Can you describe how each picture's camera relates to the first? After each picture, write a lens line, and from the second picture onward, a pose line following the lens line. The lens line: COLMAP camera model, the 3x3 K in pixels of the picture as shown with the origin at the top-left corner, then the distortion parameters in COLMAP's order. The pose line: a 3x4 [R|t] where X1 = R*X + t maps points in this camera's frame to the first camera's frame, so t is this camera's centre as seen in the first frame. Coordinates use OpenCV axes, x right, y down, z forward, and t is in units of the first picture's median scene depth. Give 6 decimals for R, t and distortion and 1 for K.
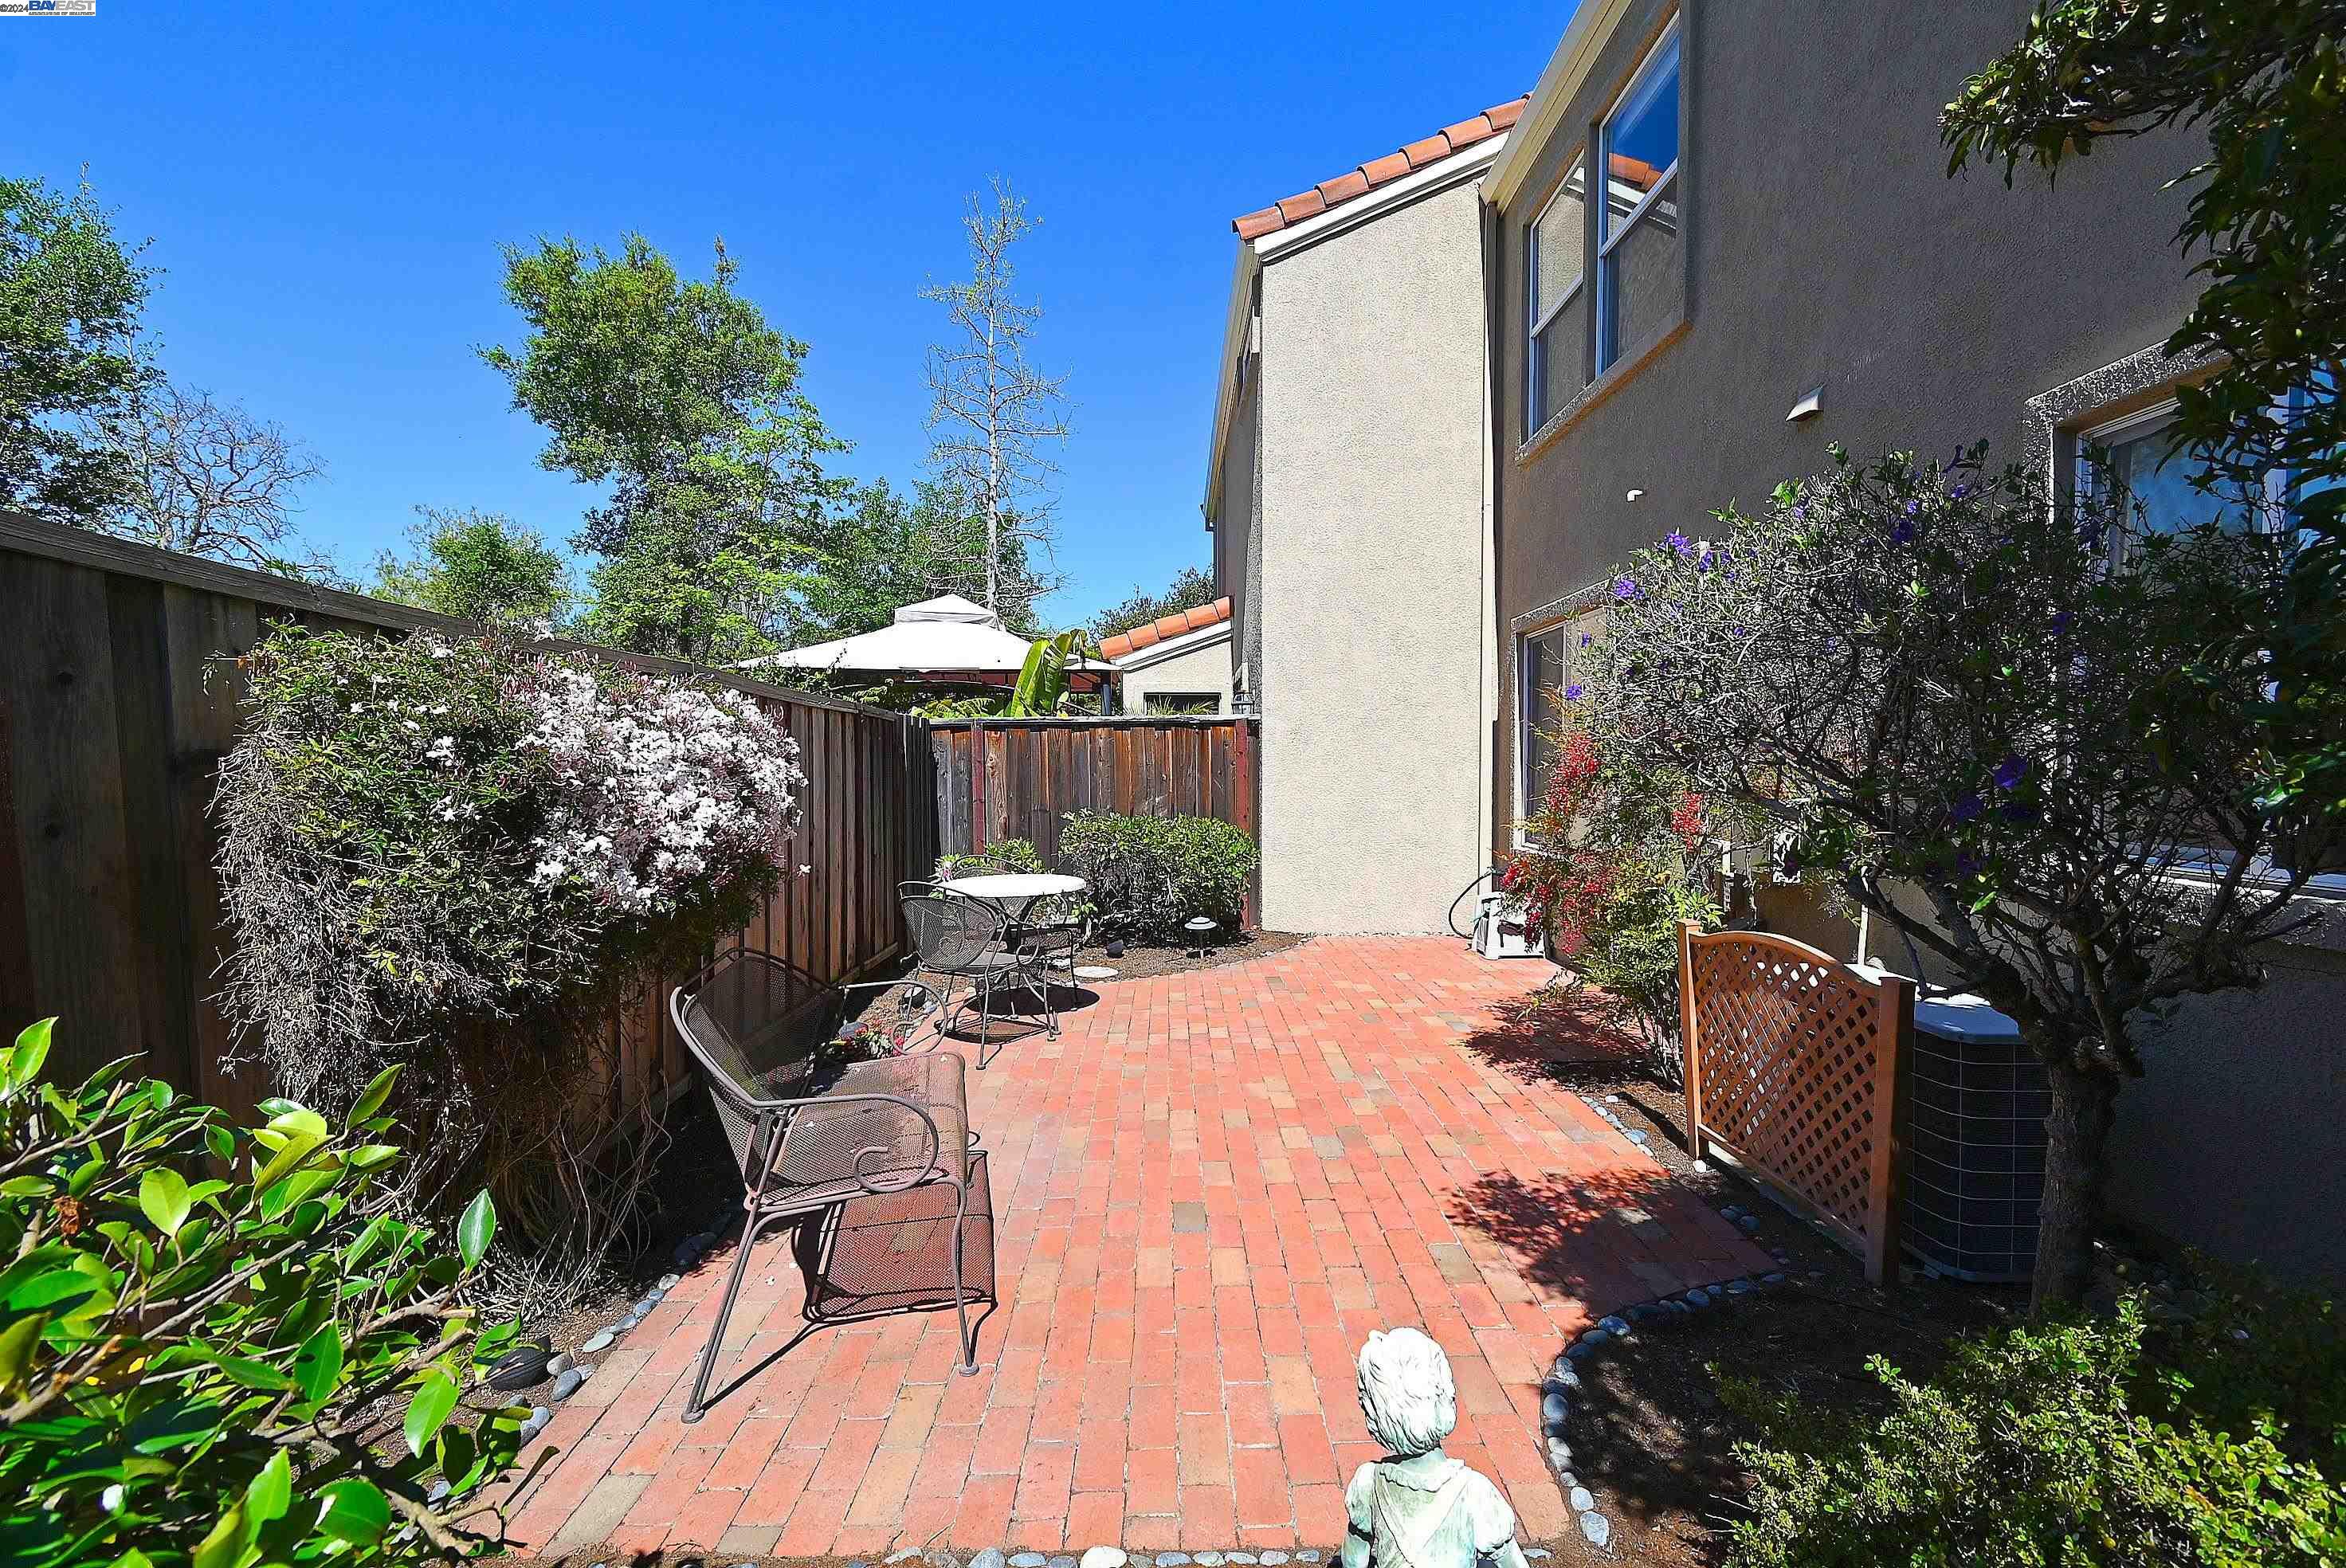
lens RADIAL K [[1036.3, 0, 1174.2], [0, 1036.3, 799.3], [0, 0, 1]] dist [-0.000621, -0.000468]
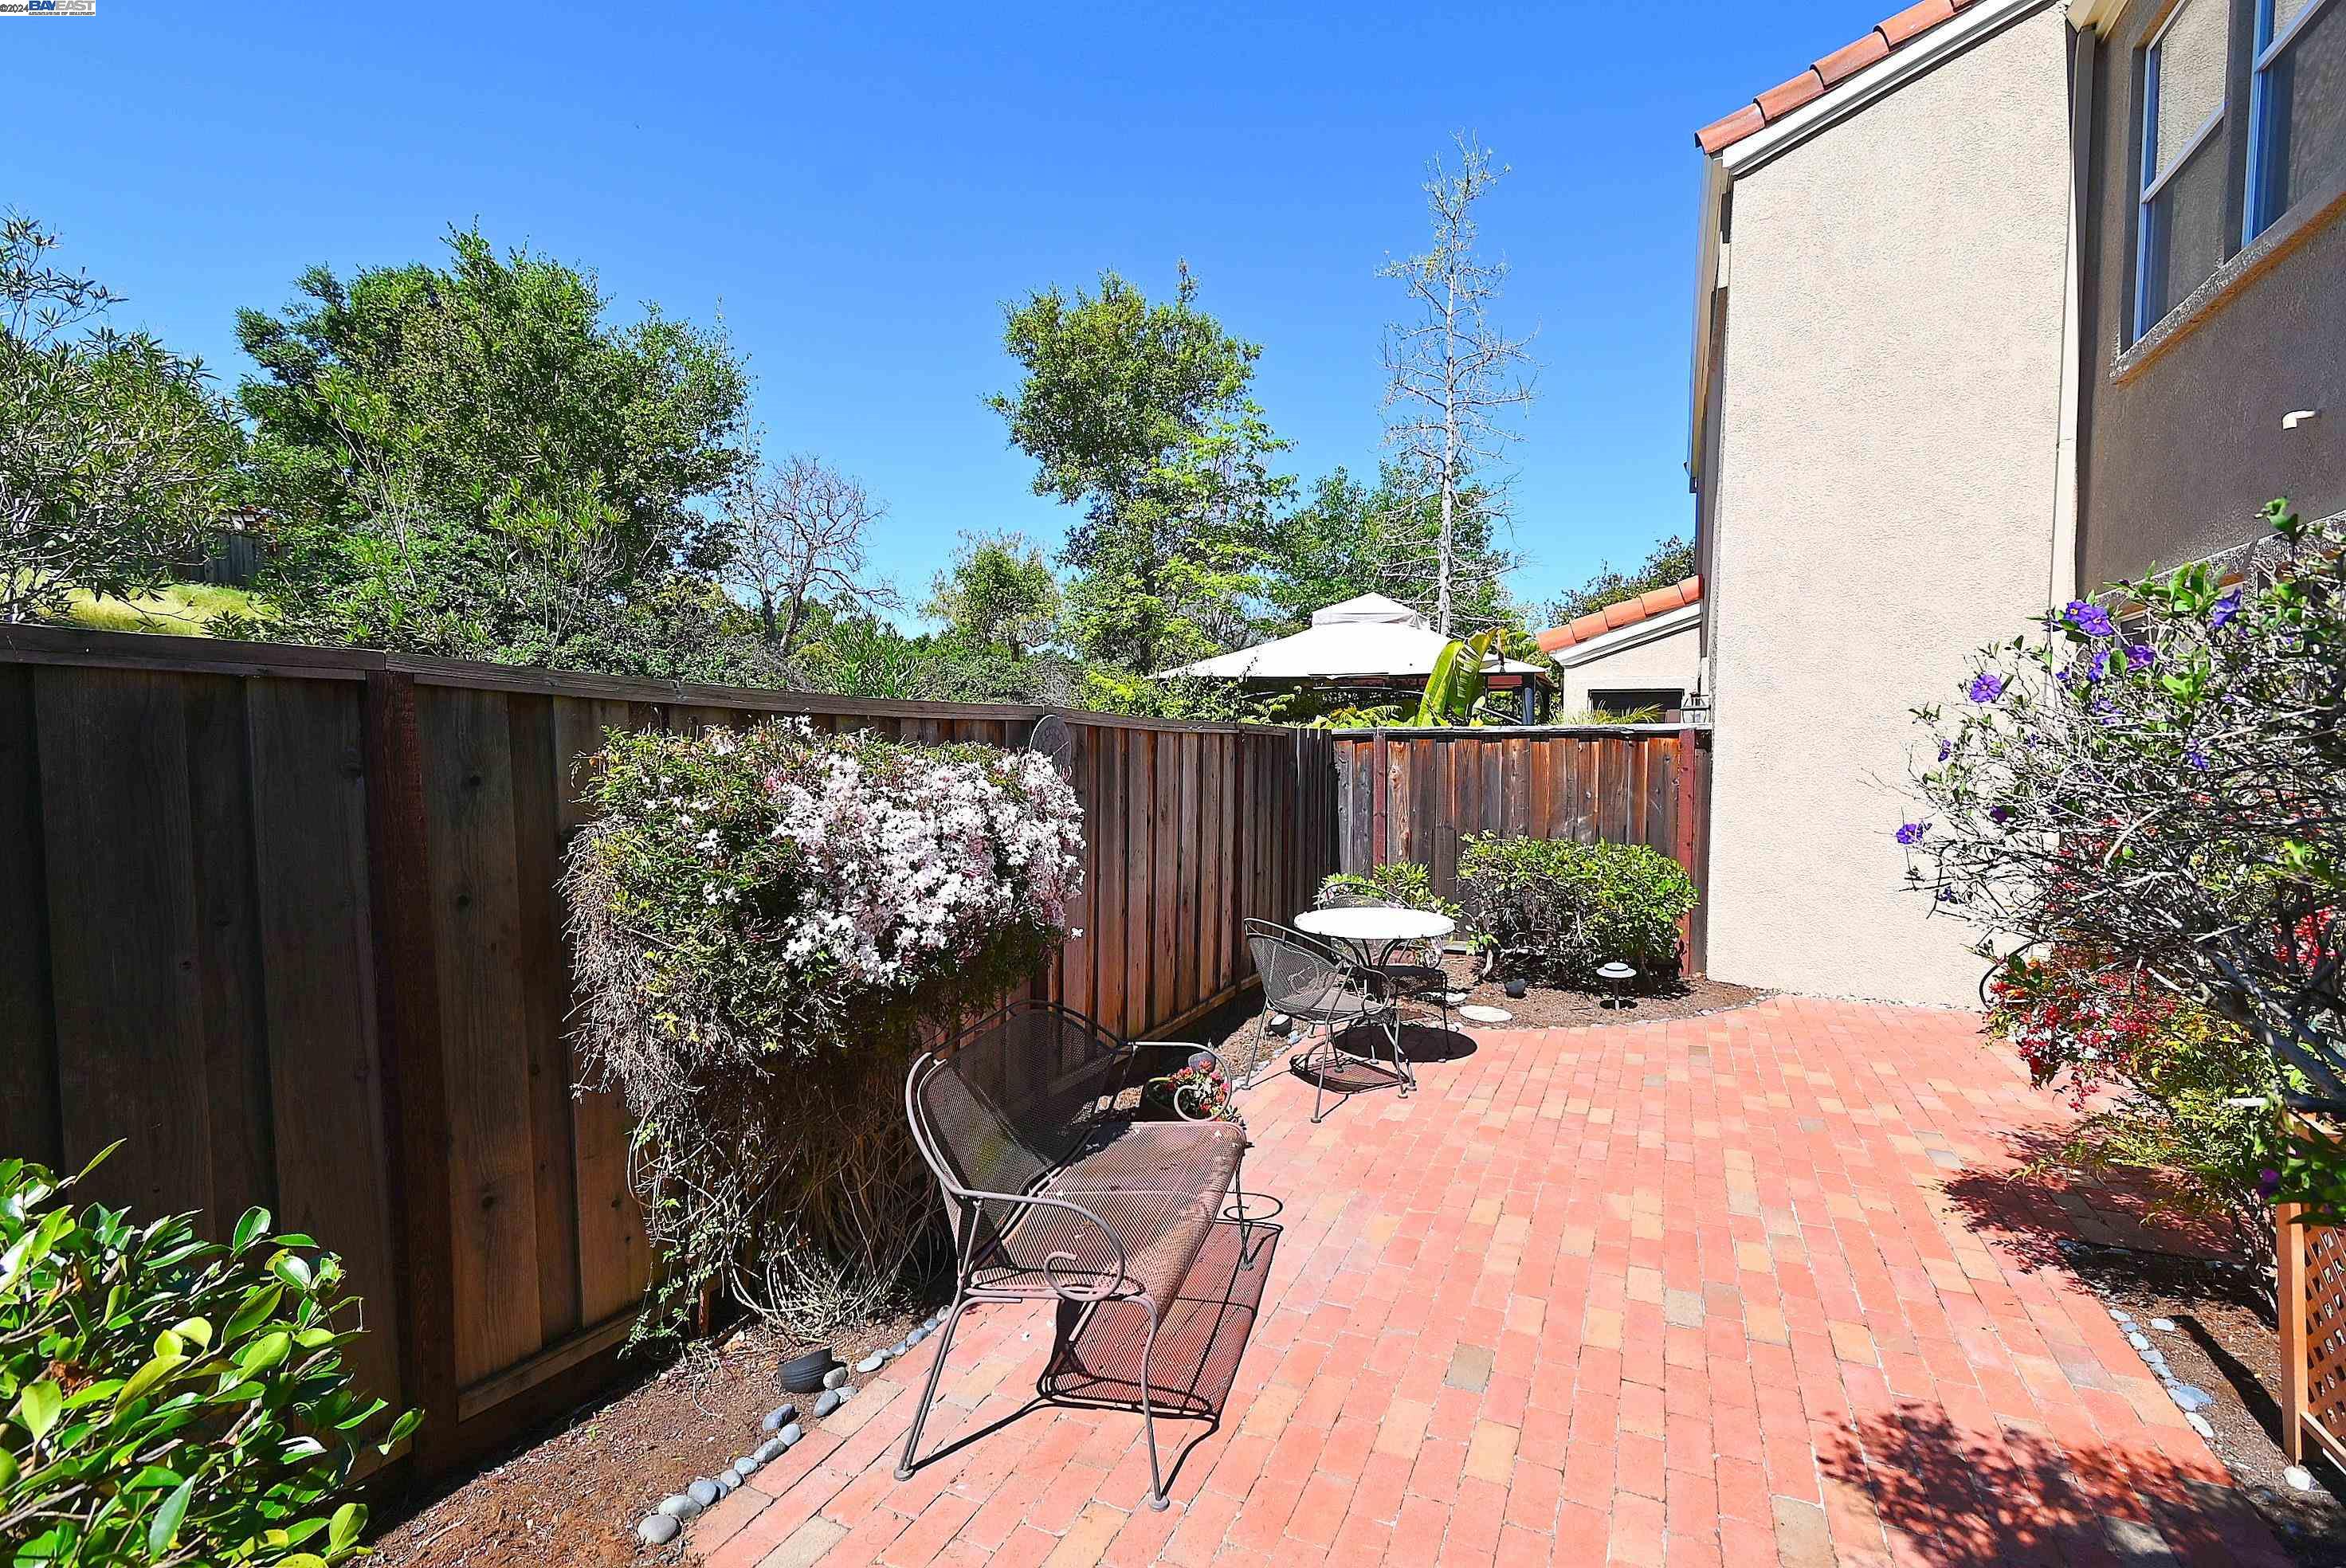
lens RADIAL K [[1055.1, 0, 1171.7], [0, 1055.1, 798.9], [0, 0, 1]] dist [0.002391, -0.002912]
pose [[0.902337, 0.028911, -0.430061, 0.080762], [-0.021591, 0.999527, 0.021892, -0.042860], [0.430491, -0.010468, 0.902534, 0.058390]]
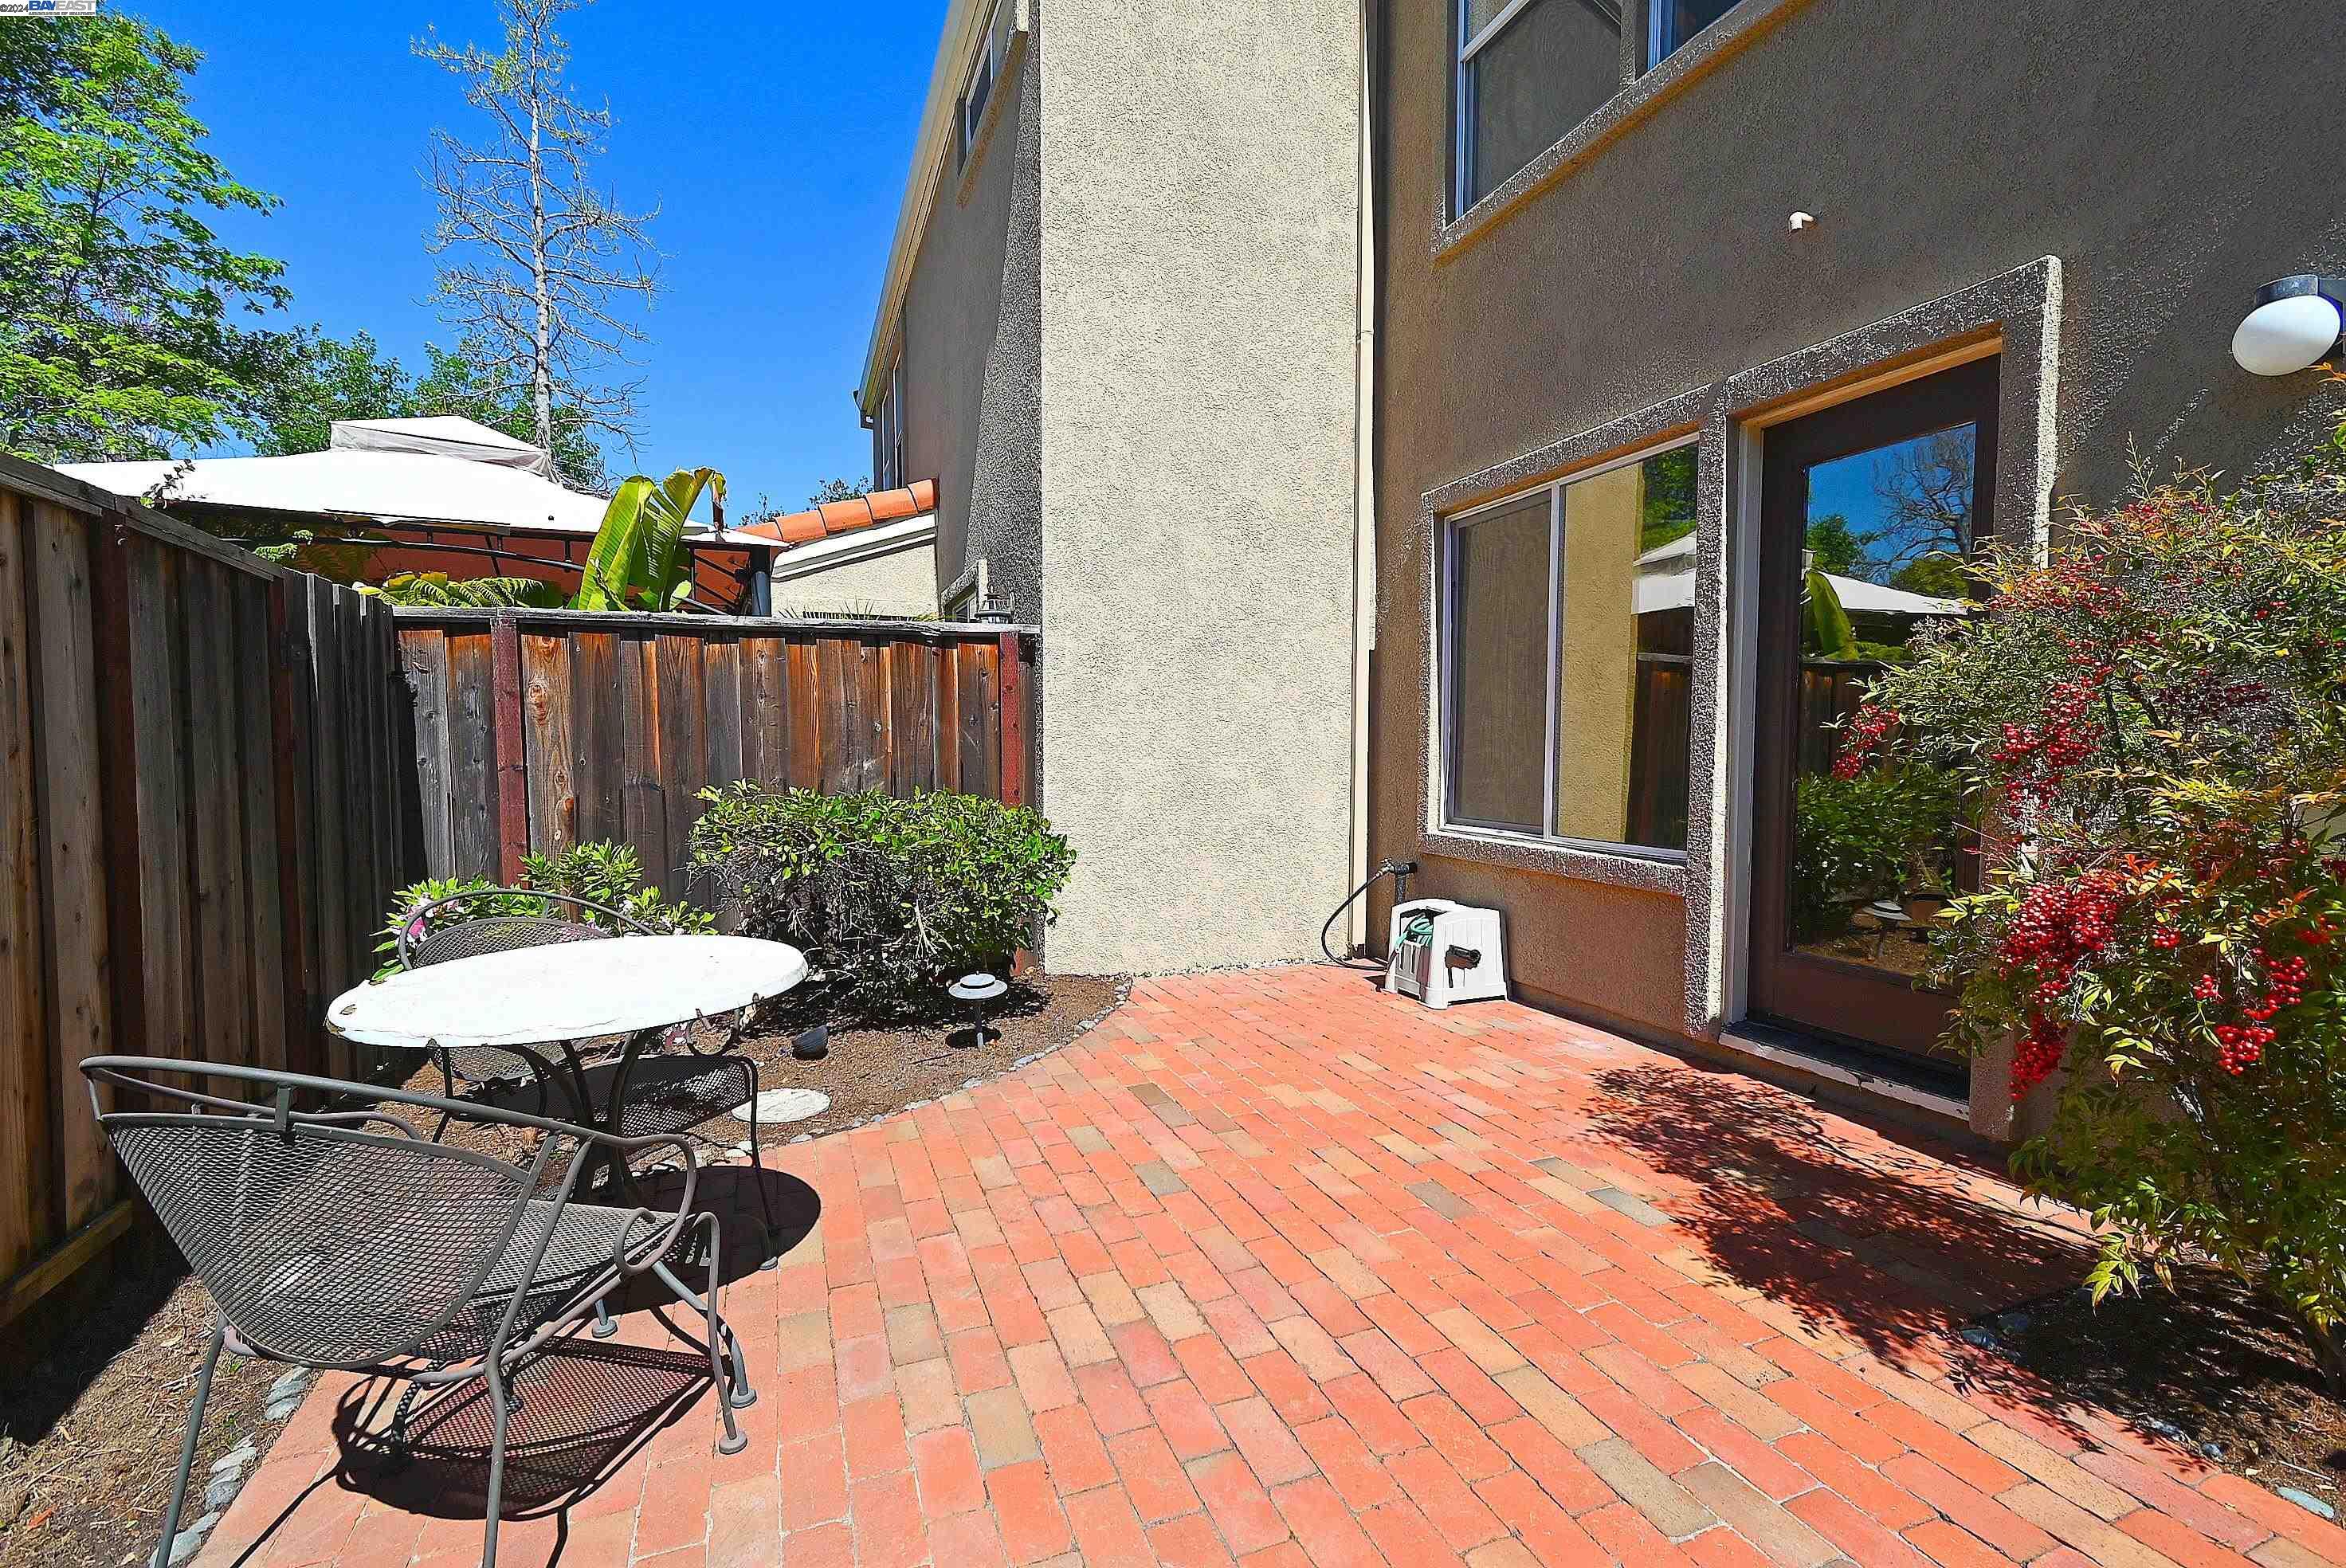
lens RADIAL K [[1050.0, 0, 1182.3], [0, 1050.0, 799.6], [0, 0, 1]] dist [0.001484, -0.000060]
pose [[0.934359, -0.015325, 0.356003, -0.087406], [0.008616, 0.999754, 0.020424, 0.013064], [-0.356228, -0.016016, 0.934262, 0.550070]]
